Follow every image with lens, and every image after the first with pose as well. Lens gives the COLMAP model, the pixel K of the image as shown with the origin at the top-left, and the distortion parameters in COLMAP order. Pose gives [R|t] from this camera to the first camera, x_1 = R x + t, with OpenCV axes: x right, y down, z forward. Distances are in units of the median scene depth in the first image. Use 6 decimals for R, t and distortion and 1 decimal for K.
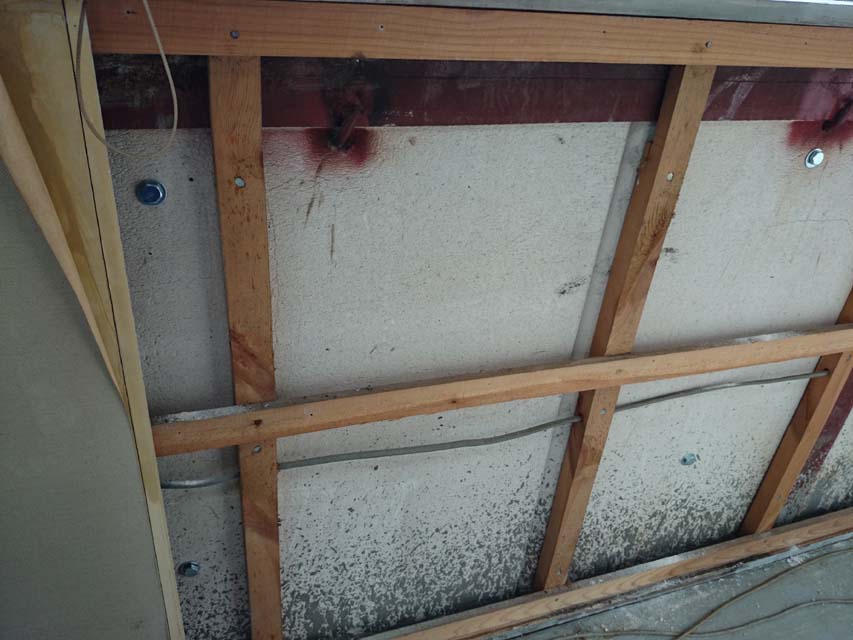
lens RADIAL K [[687.3, 0, 426.5], [0, 687.3, 320.0], [0, 0, 1]] dist [0.093504, -0.208723]
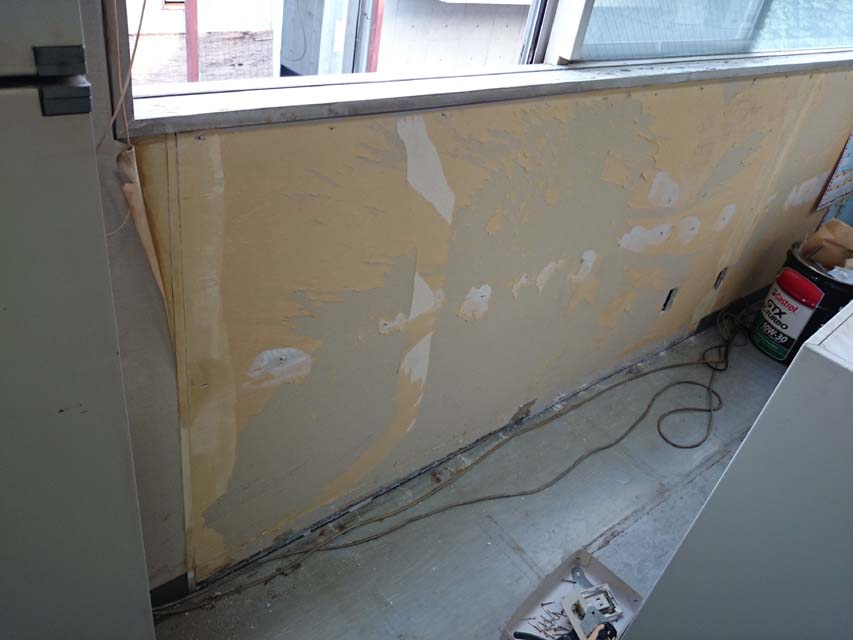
lens RADIAL K [[677.2, 0, 426.5], [0, 677.2, 320.0], [0, 0, 1]] dist [-0.000675, -0.004611]
pose [[0.940137, -0.137796, 0.311696, -0.248159], [0.106591, 0.987617, 0.115110, -0.063613], [-0.323698, -0.074995, 0.943183, -0.422216]]
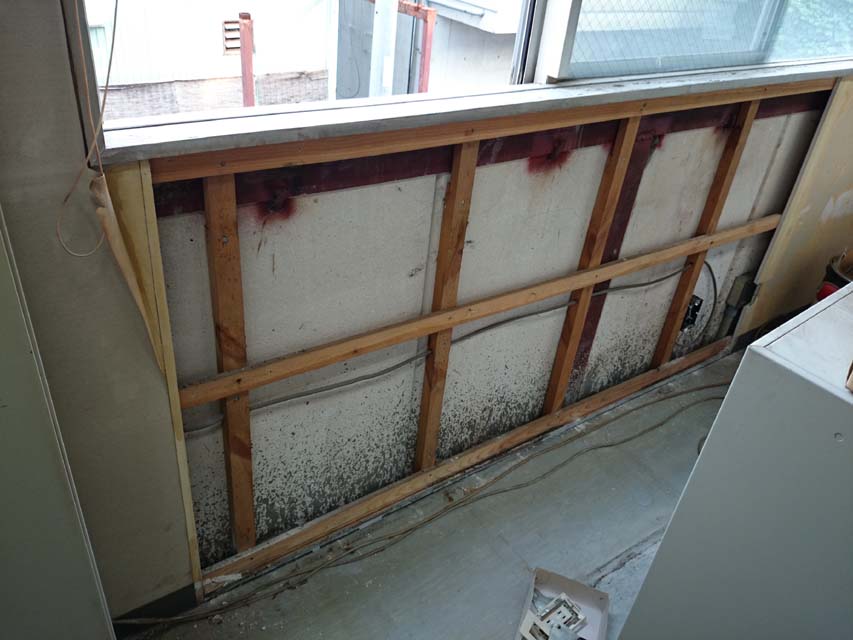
lens RADIAL K [[677.9, 0, 426.5], [0, 677.9, 320.0], [0, 0, 1]] dist [-0.010073, 0.000191]
pose [[0.964020, -0.140282, 0.225803, -0.122689], [0.129568, 0.989651, 0.061665, -0.024960], [-0.232117, -0.030189, 0.972219, -0.486158]]
